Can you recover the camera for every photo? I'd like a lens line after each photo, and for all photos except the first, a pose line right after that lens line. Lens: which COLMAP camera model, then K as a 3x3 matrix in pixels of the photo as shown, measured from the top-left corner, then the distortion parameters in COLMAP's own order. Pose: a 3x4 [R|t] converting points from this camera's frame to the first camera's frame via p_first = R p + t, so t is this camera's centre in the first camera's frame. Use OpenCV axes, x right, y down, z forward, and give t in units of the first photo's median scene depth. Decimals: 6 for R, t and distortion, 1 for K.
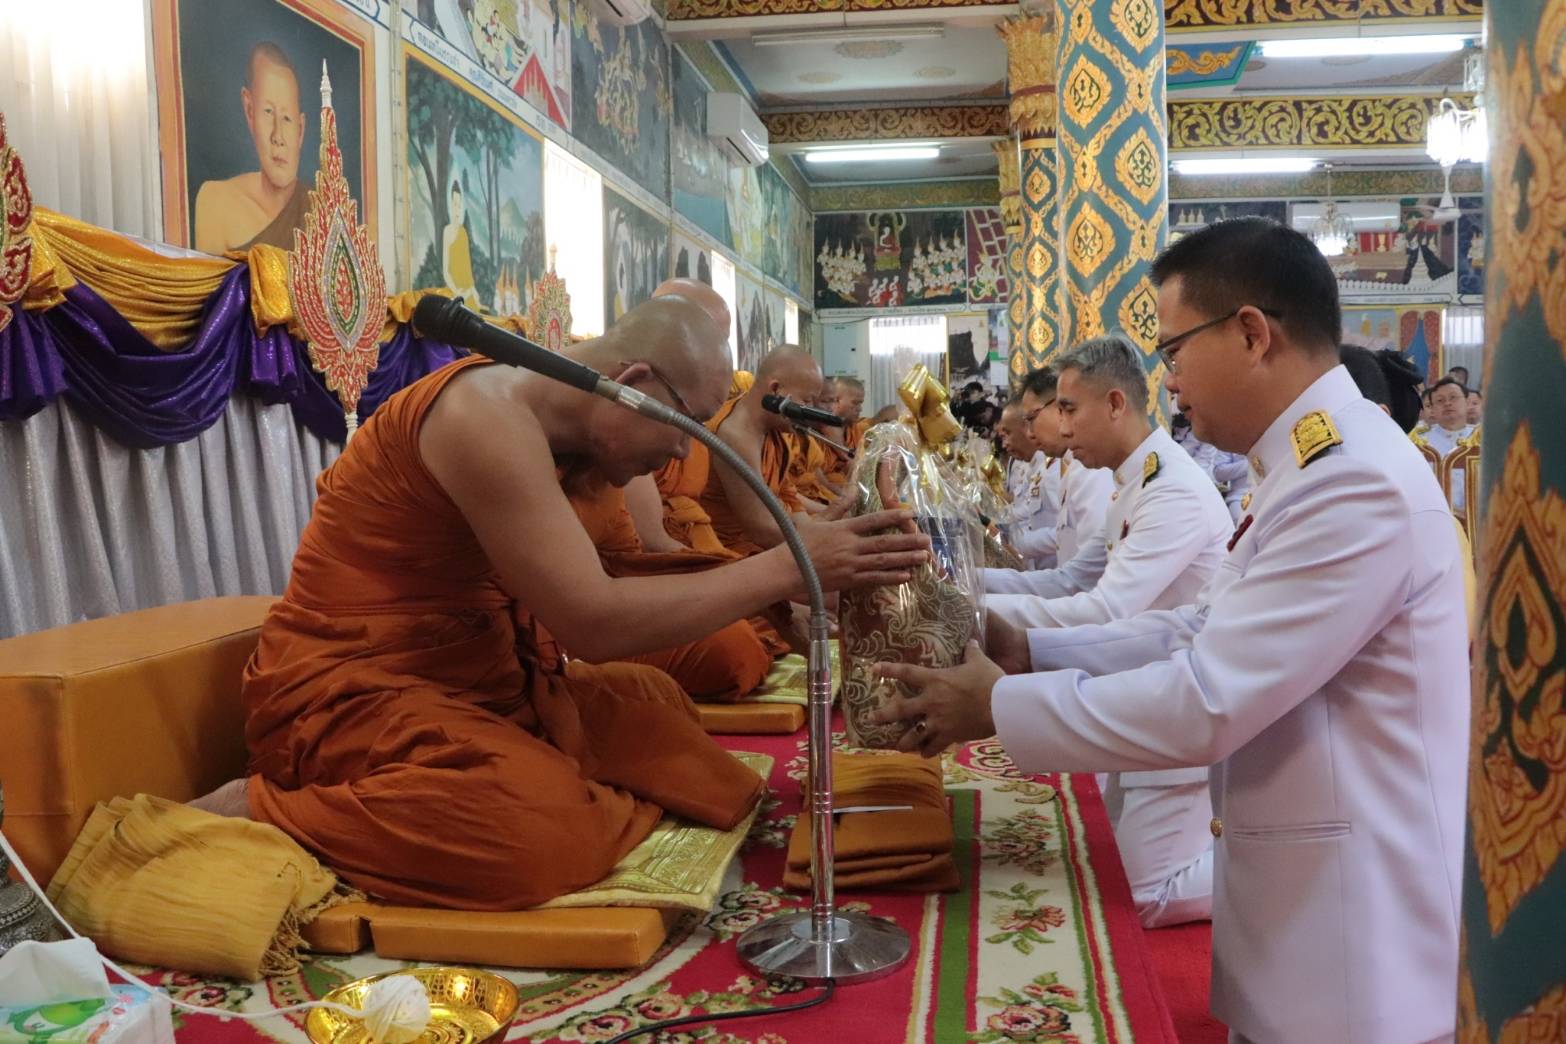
lens RADIAL K [[1277.4, 0, 795.1], [0, 1277.4, 525.4], [0, 0, 1]] dist [-0.161693, 0.131872]
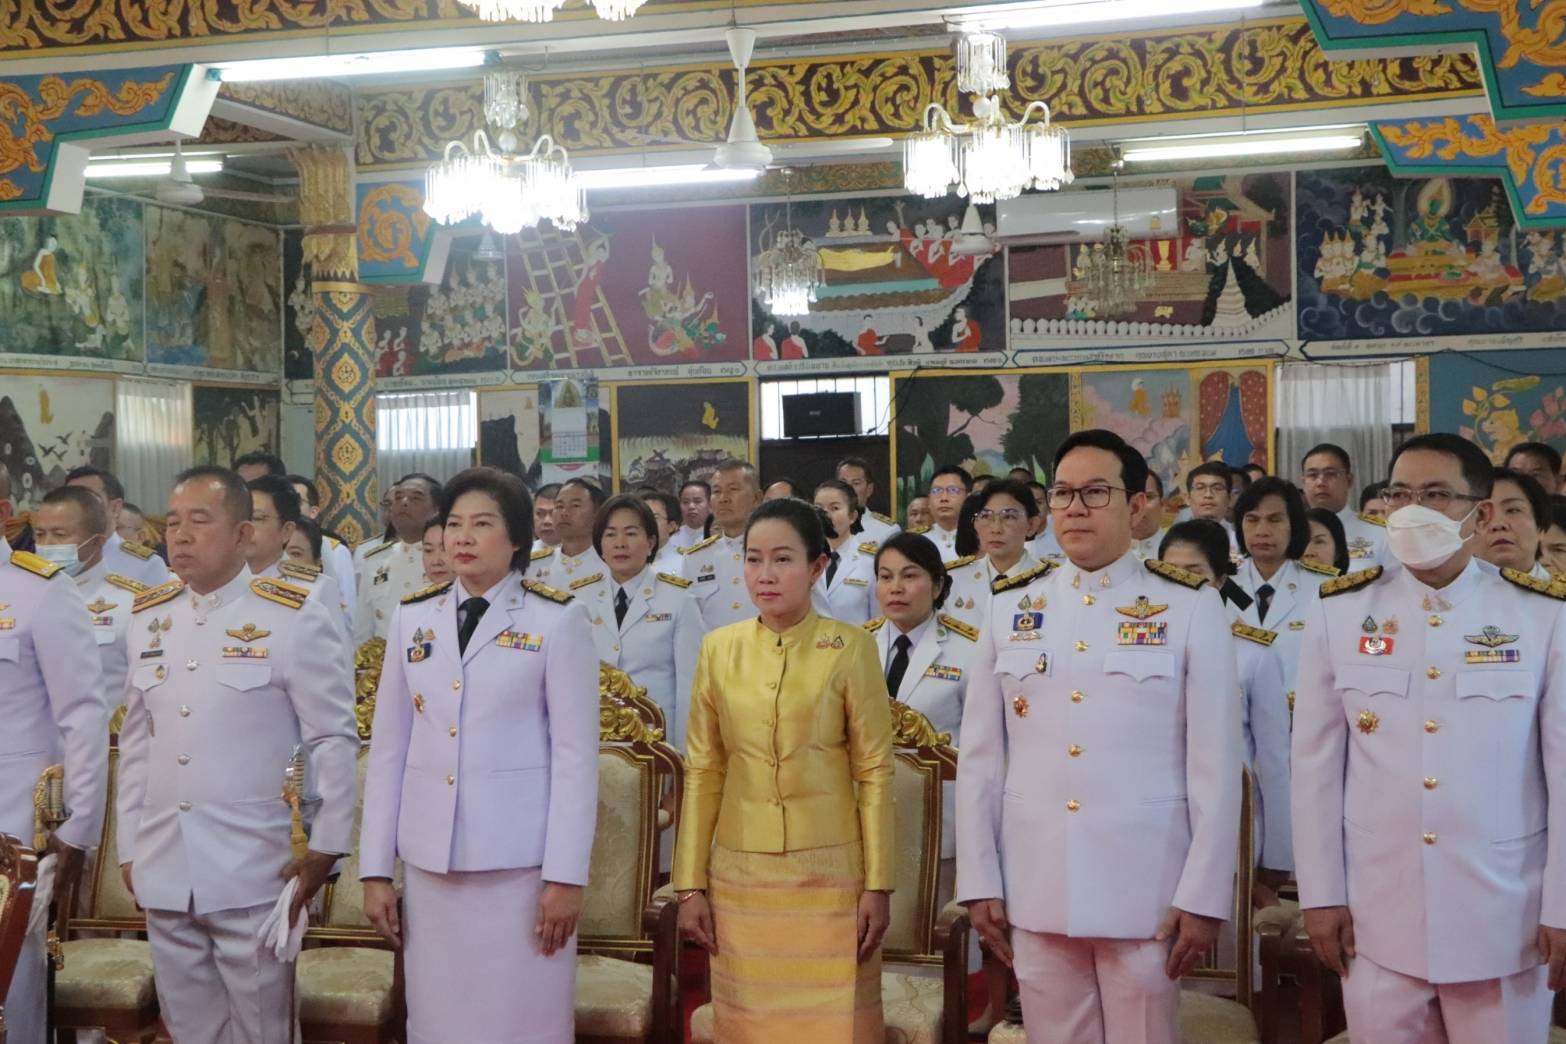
lens RADIAL K [[2386.3, 0, 797.8], [0, 2386.3, 519.8], [0, 0, 1]] dist [0.129786, 0.000000]
pose [[0.987774, 0.001209, -0.155889, 0.665505], [-0.010928, 0.998047, -0.061502, -0.047166], [0.155510, 0.062453, 0.985858, -0.178707]]
